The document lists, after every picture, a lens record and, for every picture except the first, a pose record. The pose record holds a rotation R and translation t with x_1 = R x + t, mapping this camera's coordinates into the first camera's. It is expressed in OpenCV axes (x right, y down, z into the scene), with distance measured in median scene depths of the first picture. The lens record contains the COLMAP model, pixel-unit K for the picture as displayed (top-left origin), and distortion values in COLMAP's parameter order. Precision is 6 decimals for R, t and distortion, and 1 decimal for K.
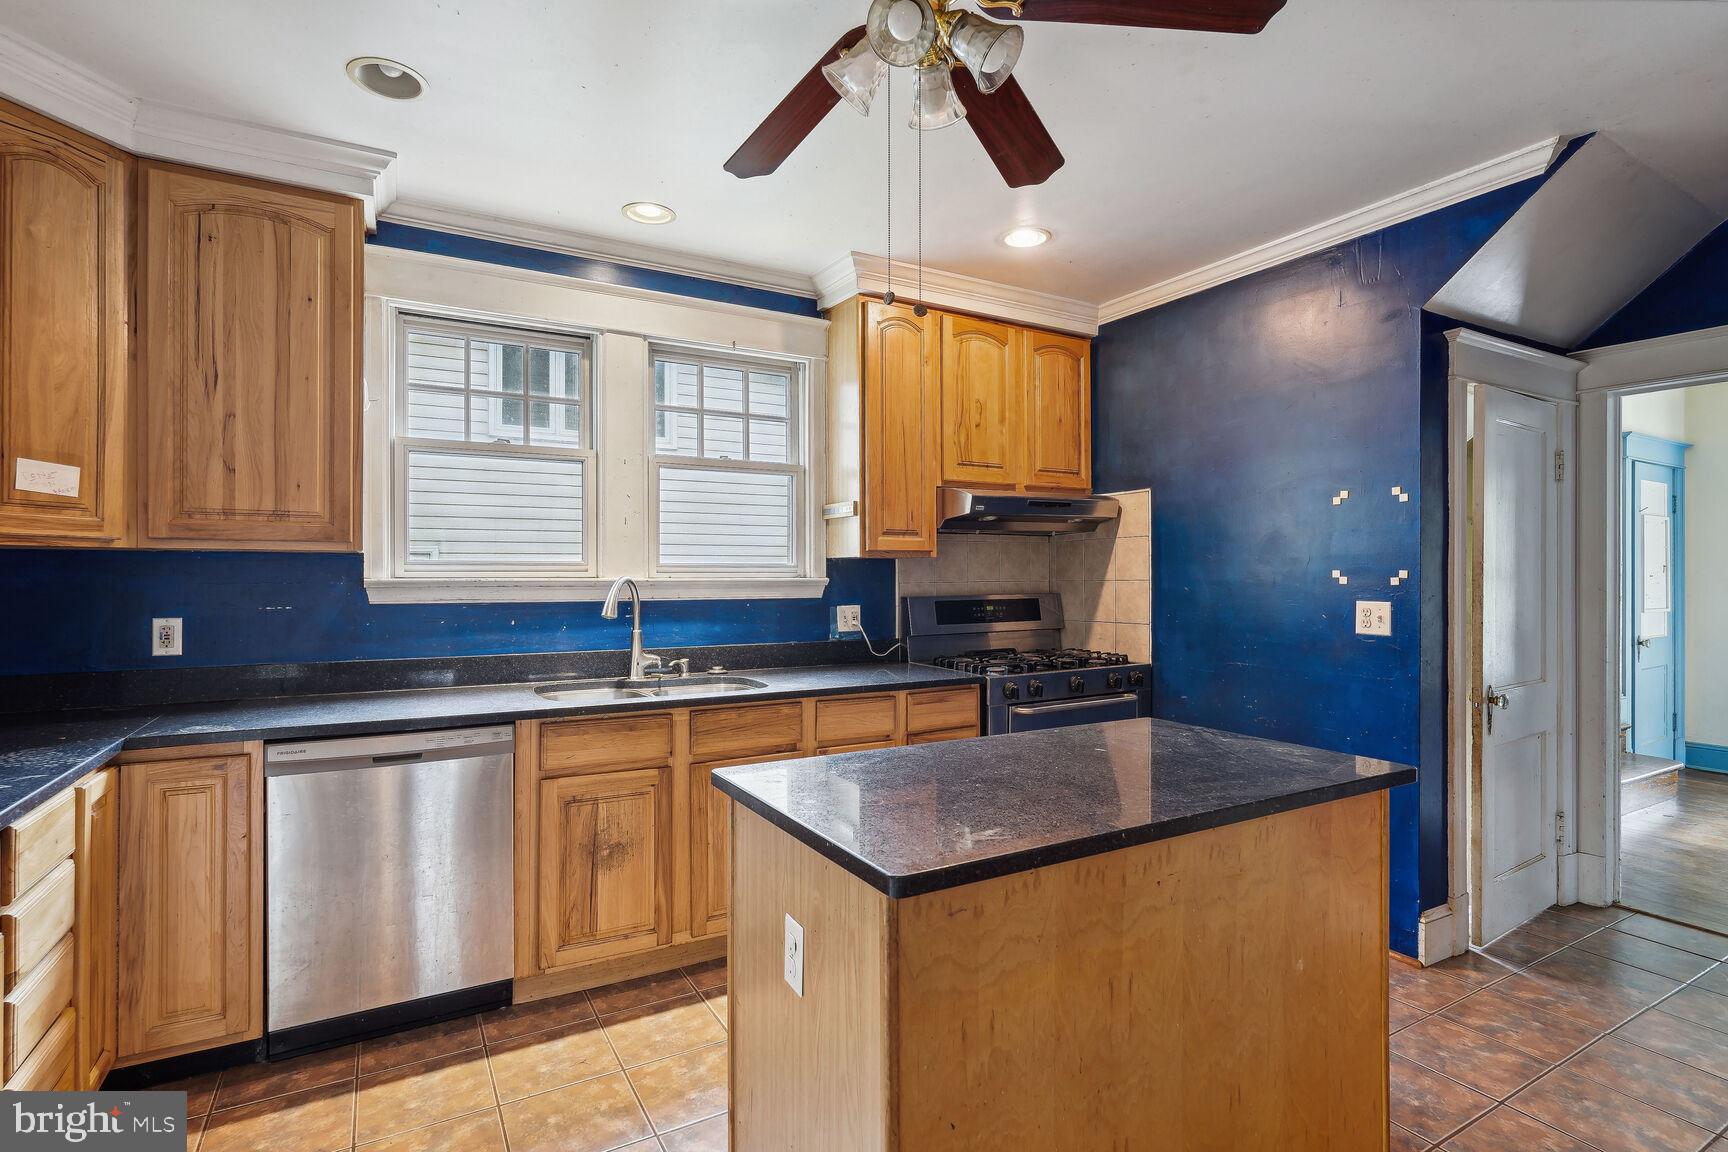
lens RADIAL K [[836.2, 0, 862.4], [0, 836.2, 574.8], [0, 0, 1]] dist [-0.002493, 0.000782]
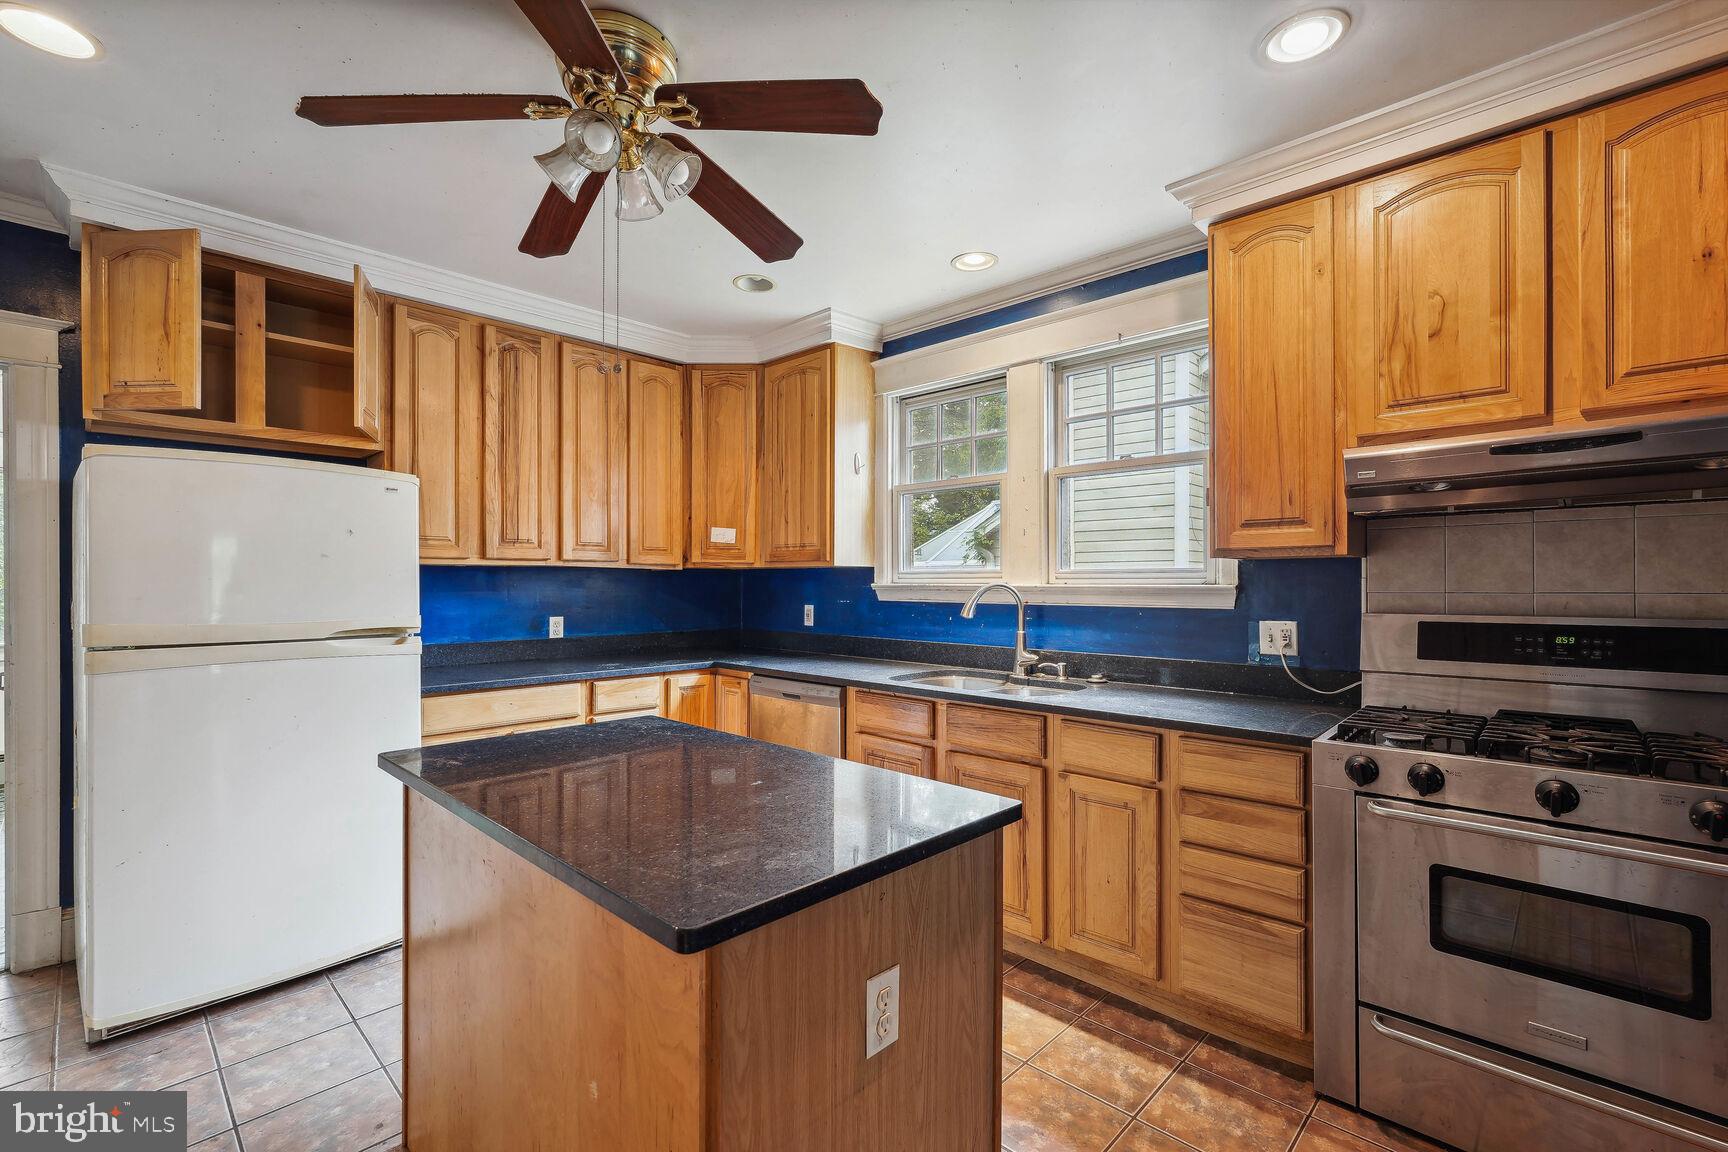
lens RADIAL K [[764.4, 0, 865.0], [0, 764.4, 579.5], [0, 0, 1]] dist [-0.001558, -0.000063]
pose [[0.283766, -0.002006, -0.958891, 0.627154], [0.001088, 0.999998, -0.001770, -0.000383], [0.958893, -0.000541, 0.283767, 0.508781]]
